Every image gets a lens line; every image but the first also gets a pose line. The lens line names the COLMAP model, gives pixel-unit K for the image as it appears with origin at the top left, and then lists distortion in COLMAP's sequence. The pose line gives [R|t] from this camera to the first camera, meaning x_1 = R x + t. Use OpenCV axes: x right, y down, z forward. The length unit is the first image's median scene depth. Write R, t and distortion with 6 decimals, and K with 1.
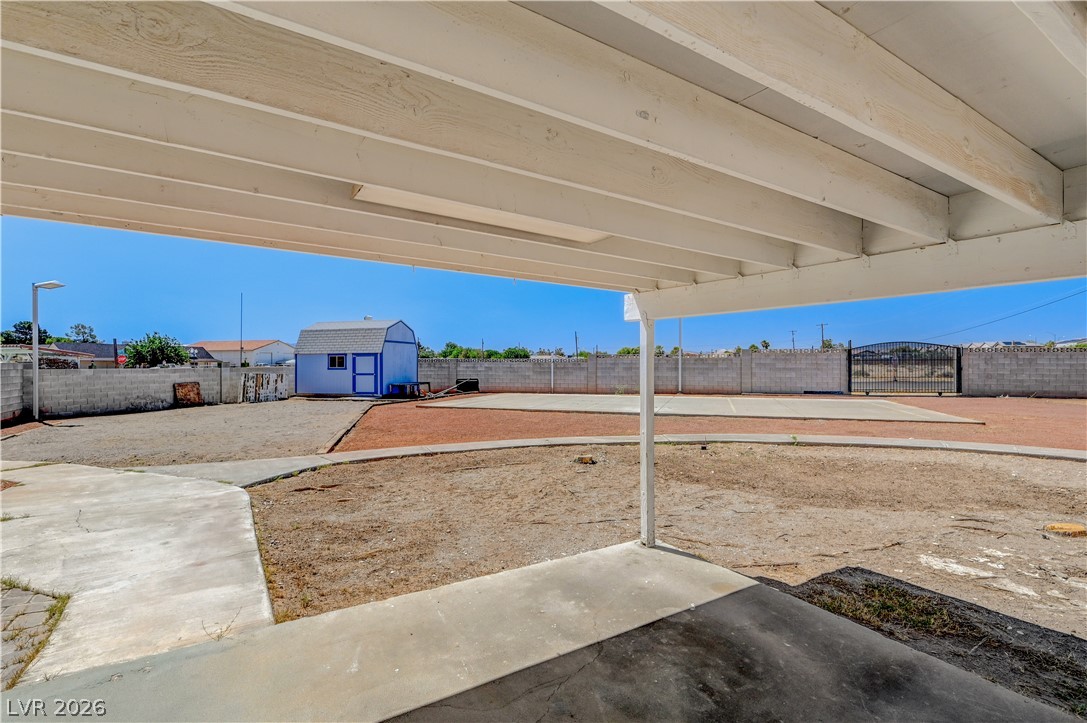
lens RADIAL K [[512.0, 0, 551.5], [0, 512.0, 365.2], [0, 0, 1]] dist [0.000899, 0.000710]
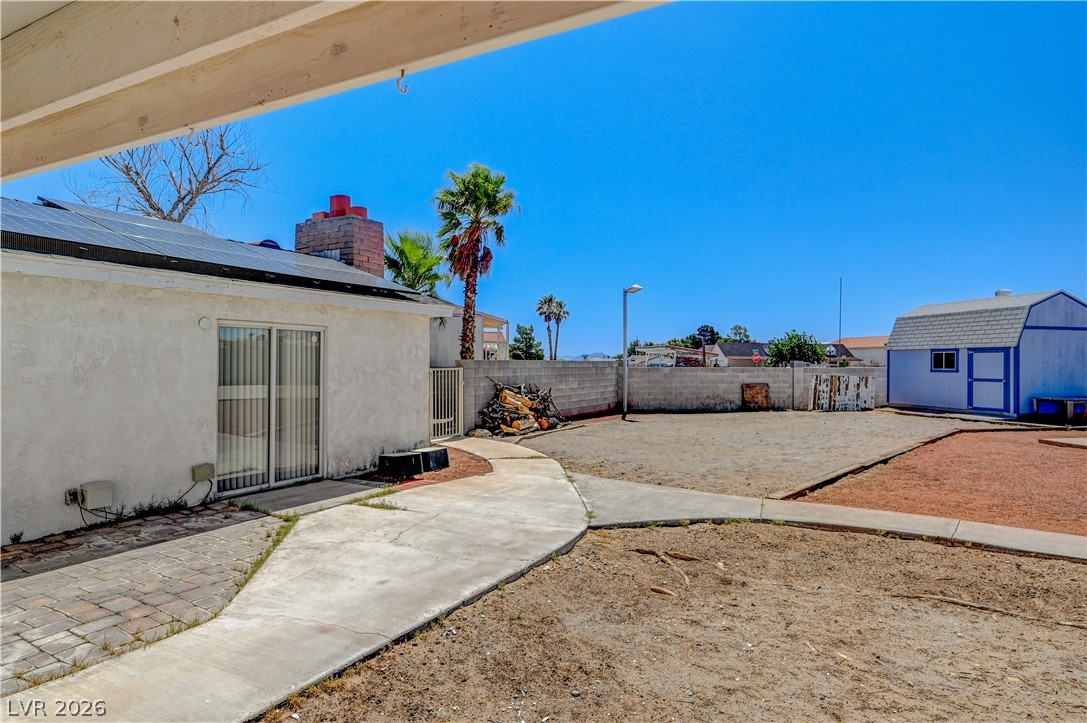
lens RADIAL K [[613.6, 0, 541.8], [0, 613.6, 359.5], [0, 0, 1]] dist [-0.004069, 0.003444]
pose [[0.481323, 0.001084, -0.876543, 0.041542], [-0.008615, 0.999957, -0.003494, -0.001017], [0.876501, 0.009233, 0.481312, 0.140195]]
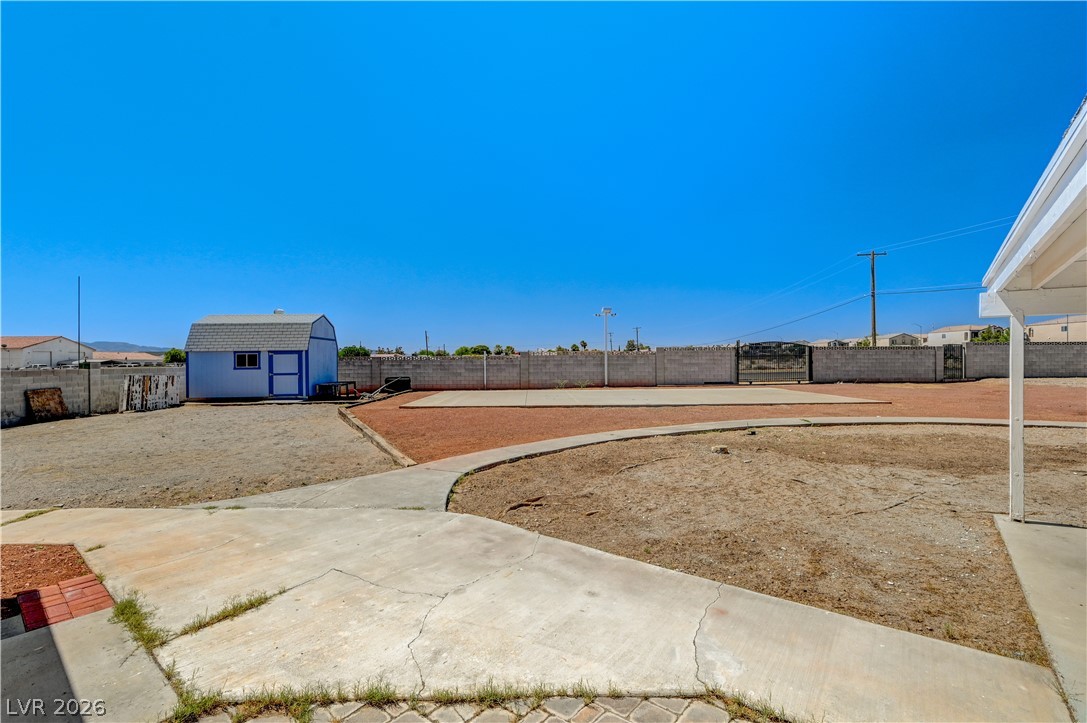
lens RADIAL K [[467.9, 0, 555.1], [0, 467.9, 364.6], [0, 0, 1]] dist [0.003607, -0.000388]
pose [[0.943518, -0.009775, 0.331178, -0.193134], [0.008438, 0.999949, 0.005475, -0.000025], [-0.331214, -0.002371, 0.943553, 0.067044]]
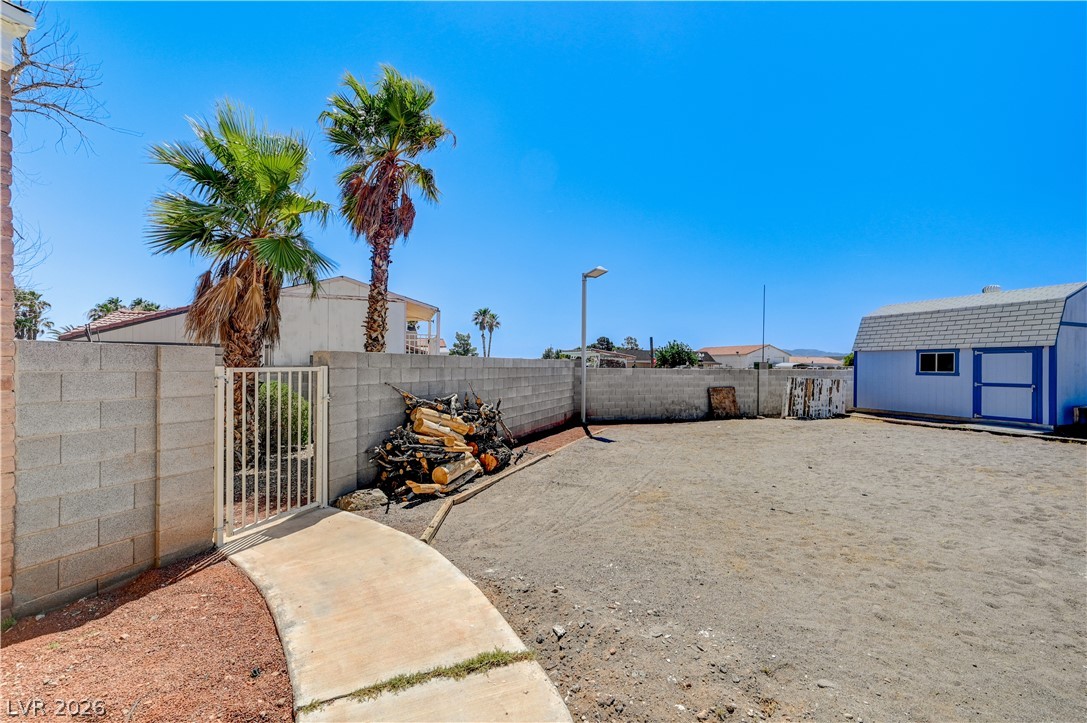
lens RADIAL K [[467.9, 0, 539.1], [0, 467.9, 361.8], [0, 0, 1]] dist [0.003607, -0.000388]
pose [[0.593453, 0.003354, -0.804862, -0.259880], [-0.014526, 0.999873, -0.006544, 0.002929], [0.804738, 0.015575, 0.593426, 0.298715]]
